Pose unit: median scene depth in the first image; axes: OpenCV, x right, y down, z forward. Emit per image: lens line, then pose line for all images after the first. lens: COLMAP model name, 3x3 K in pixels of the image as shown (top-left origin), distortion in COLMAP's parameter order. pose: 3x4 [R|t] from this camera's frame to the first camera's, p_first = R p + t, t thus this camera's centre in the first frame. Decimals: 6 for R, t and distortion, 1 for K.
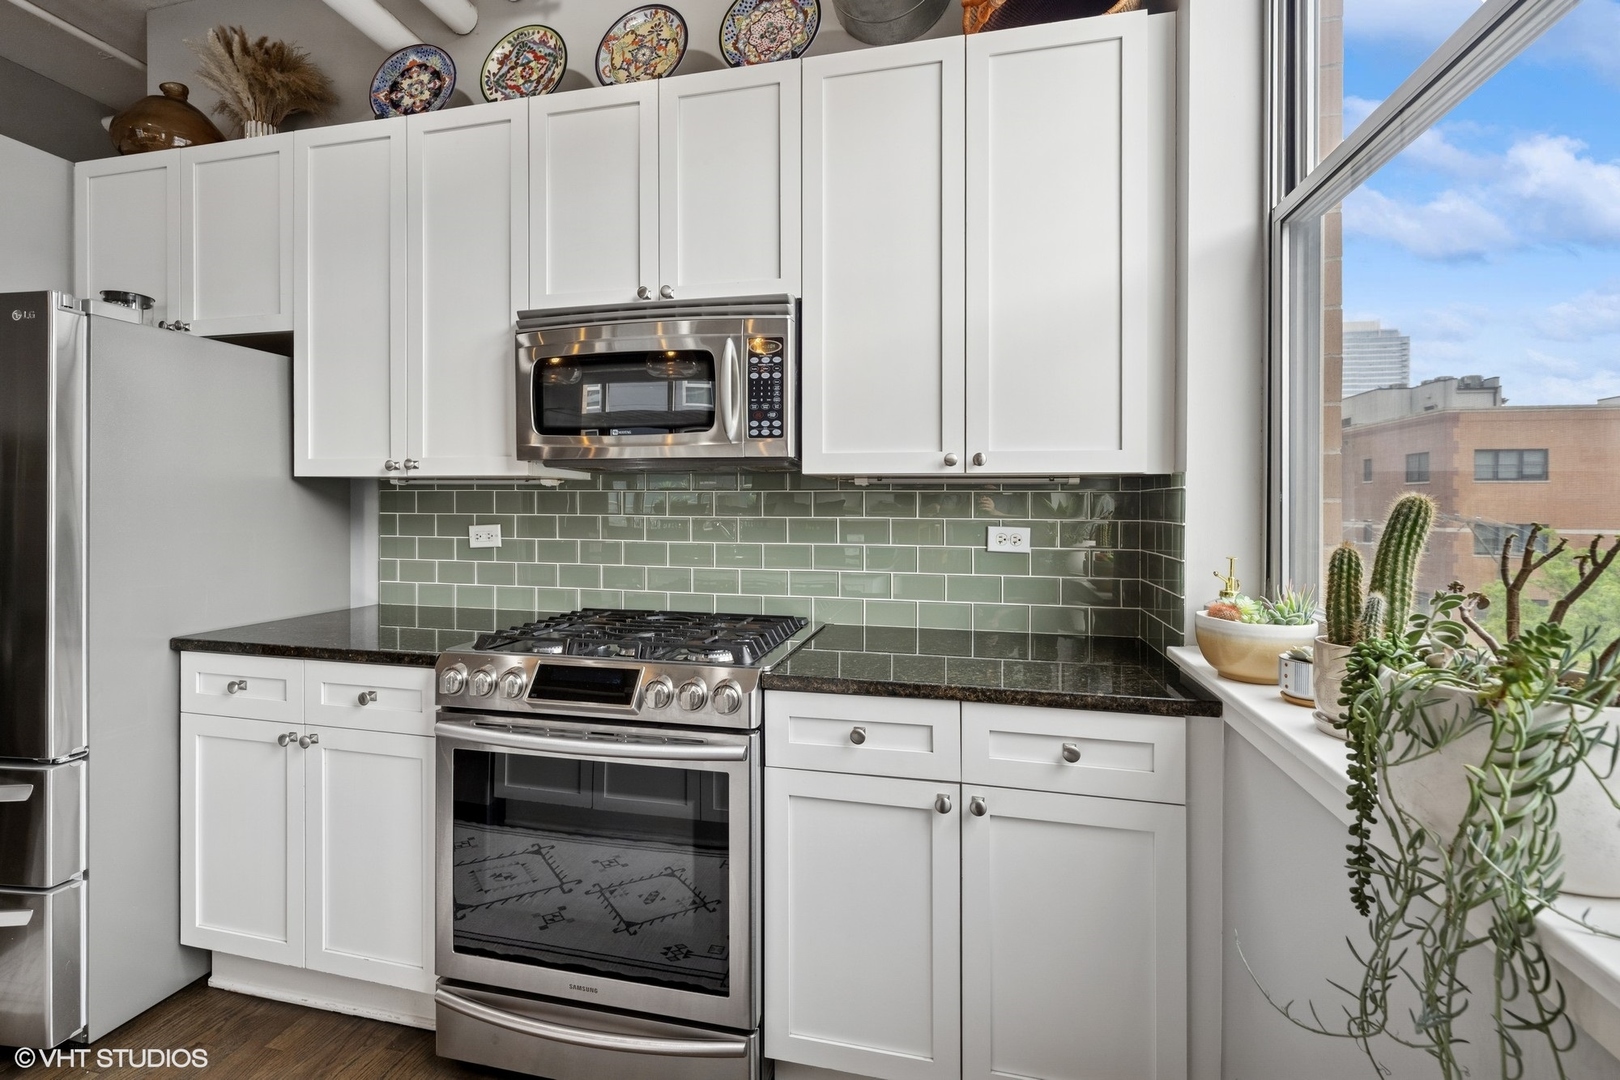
lens RADIAL K [[696.5, 0, 813.4], [0, 696.5, 501.9], [0, 0, 1]] dist [-0.000899, 0.000031]
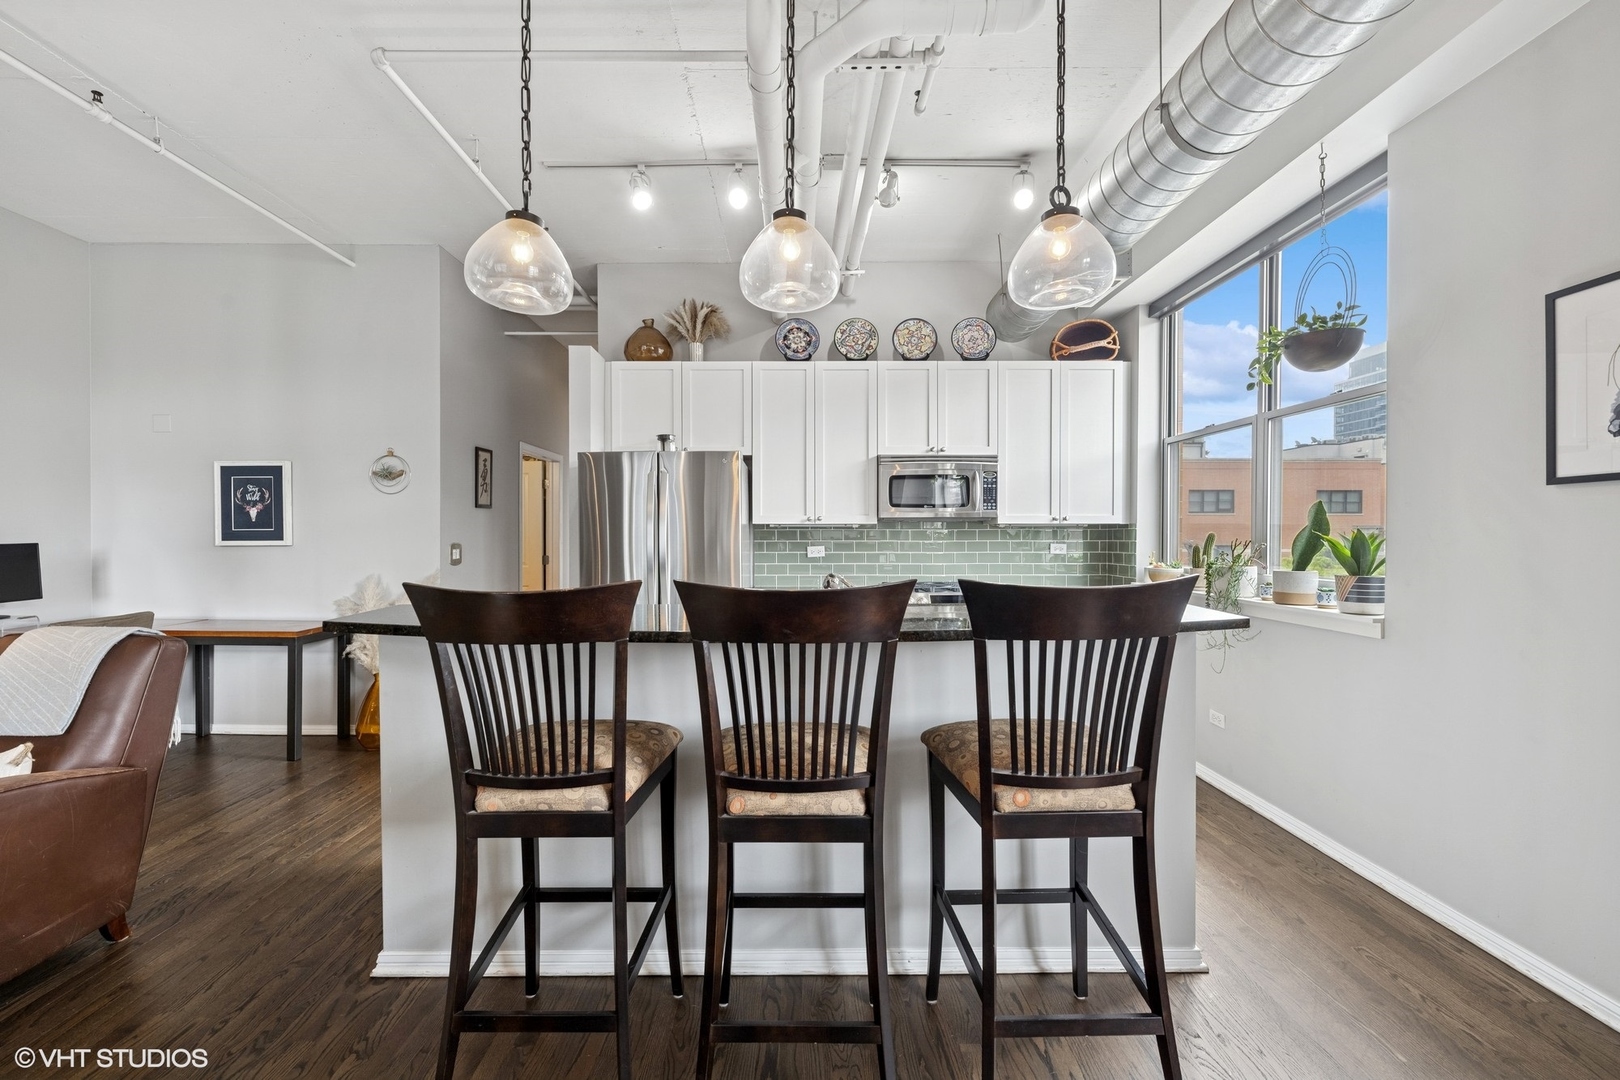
lens RADIAL K [[665.6, 0, 793.7], [0, 665.6, 540.7], [0, 0, 1]] dist [0.000311, -0.000105]
pose [[0.973945, -0.008378, 0.226631, -1.327672], [0.005114, 0.999875, 0.014987, -0.017956], [-0.226728, -0.013437, 0.973865, -1.239829]]
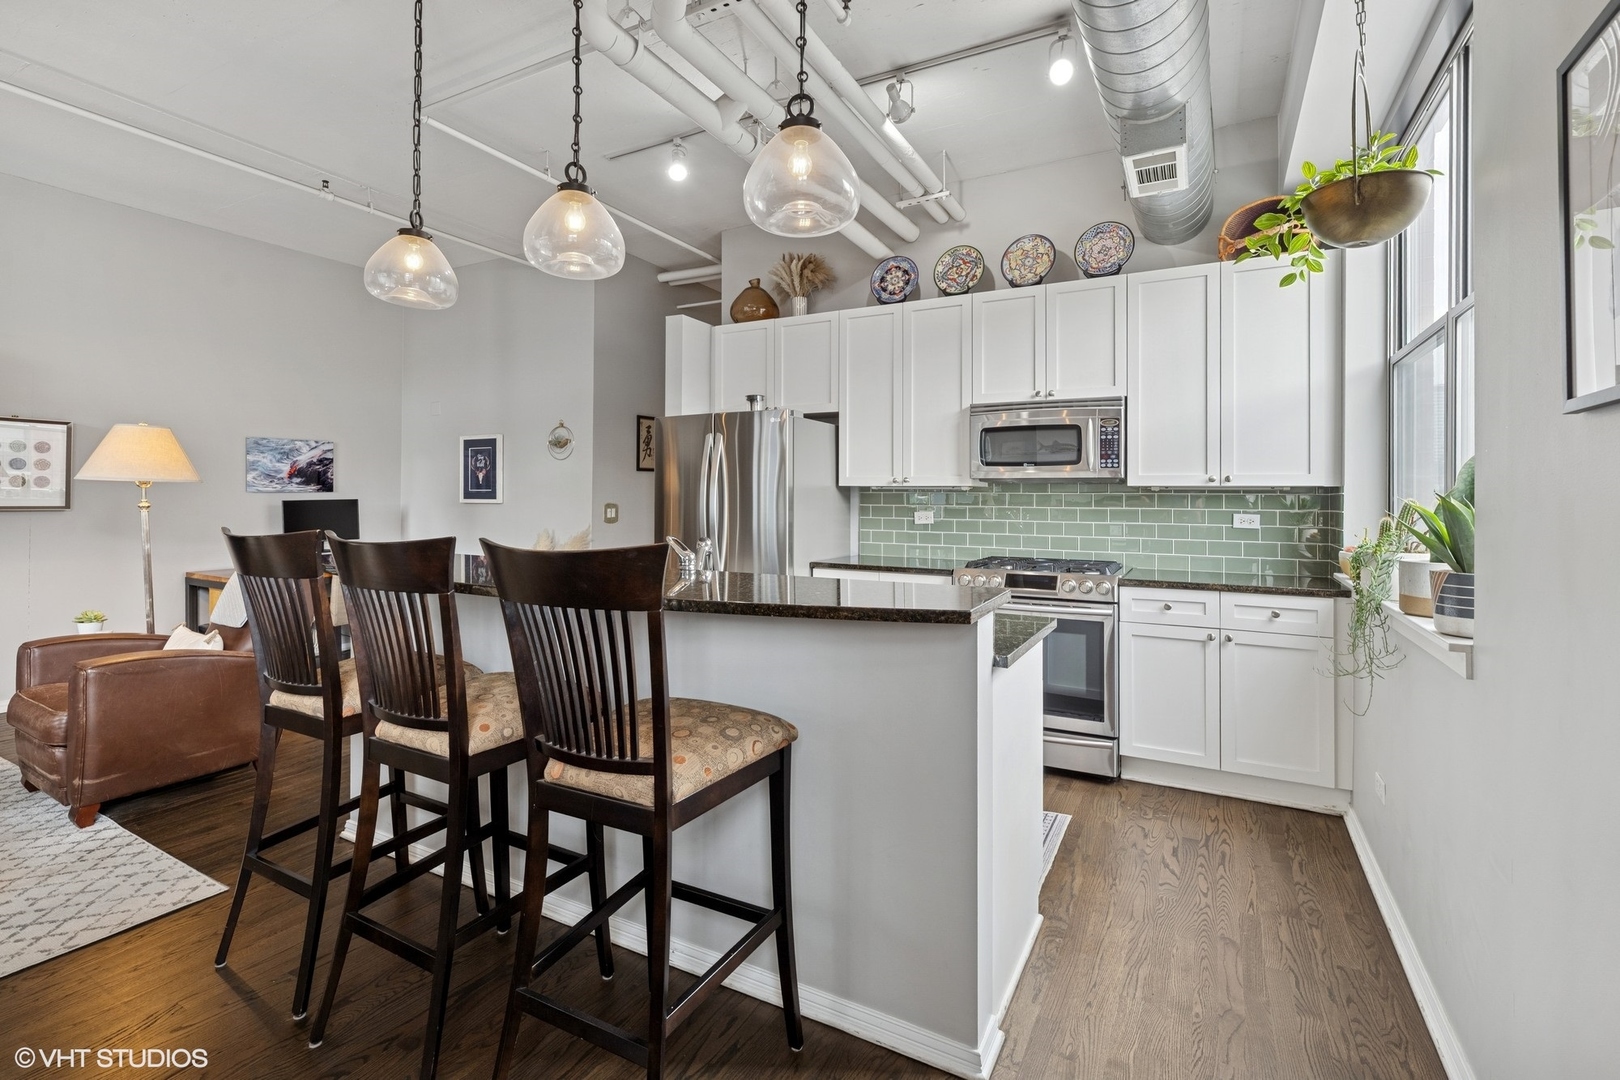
lens RADIAL K [[741.6, 0, 806.4], [0, 741.6, 493.2], [0, 0, 1]] dist [-0.000095, 0.000463]
pose [[0.962764, 0.000943, -0.270342, -0.327008], [-0.001717, 0.999995, -0.002626, -0.012321], [0.270338, 0.002992, 0.962761, -1.274364]]
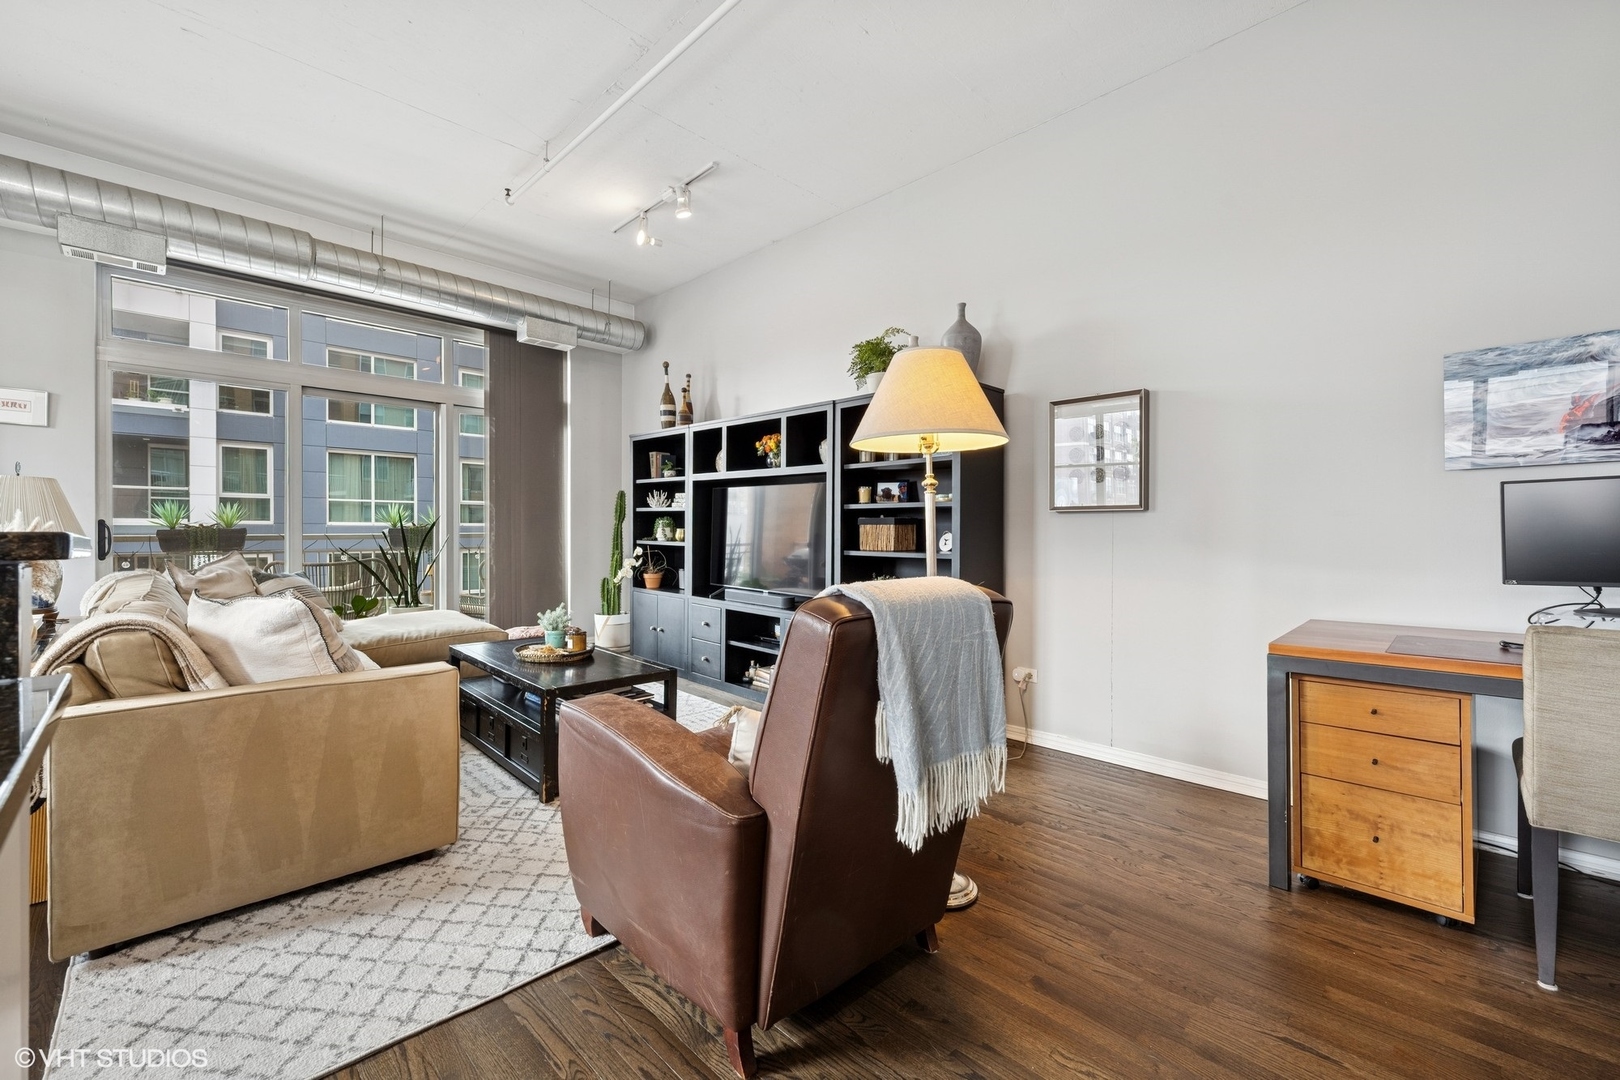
lens RADIAL K [[662.5, 0, 806.2], [0, 662.5, 536.3], [0, 0, 1]] dist [-0.000783, -0.000177]
pose [[-0.530688, -0.000544, -0.847567, -1.651874], [-0.001236, 0.999999, 0.000132, 0.116256], [0.847566, 0.001118, -0.530688, 0.750343]]
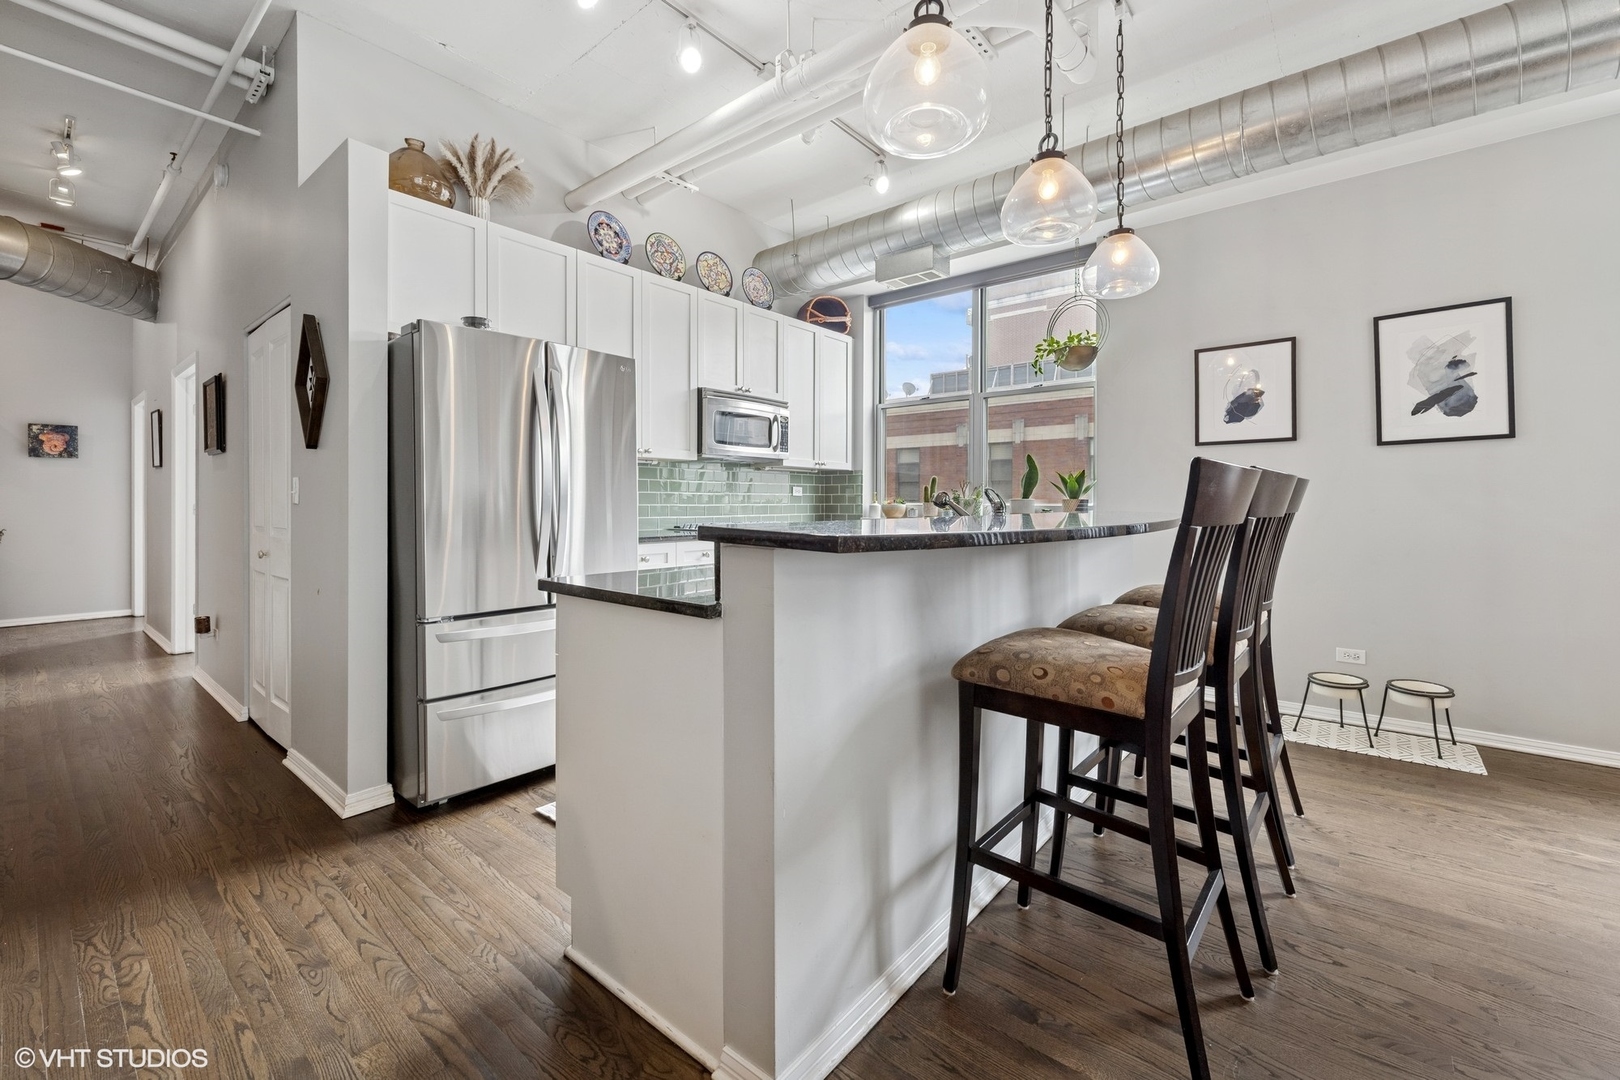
lens RADIAL K [[672.9, 0, 813.8], [0, 672.9, 501.4], [0, 0, 1]] dist [0.000798, -0.000669]
pose [[0.446091, -0.004960, 0.894974, -2.389092], [-0.003938, 0.999964, 0.007504, 0.081980], [-0.894979, -0.006872, 0.446055, -0.307732]]
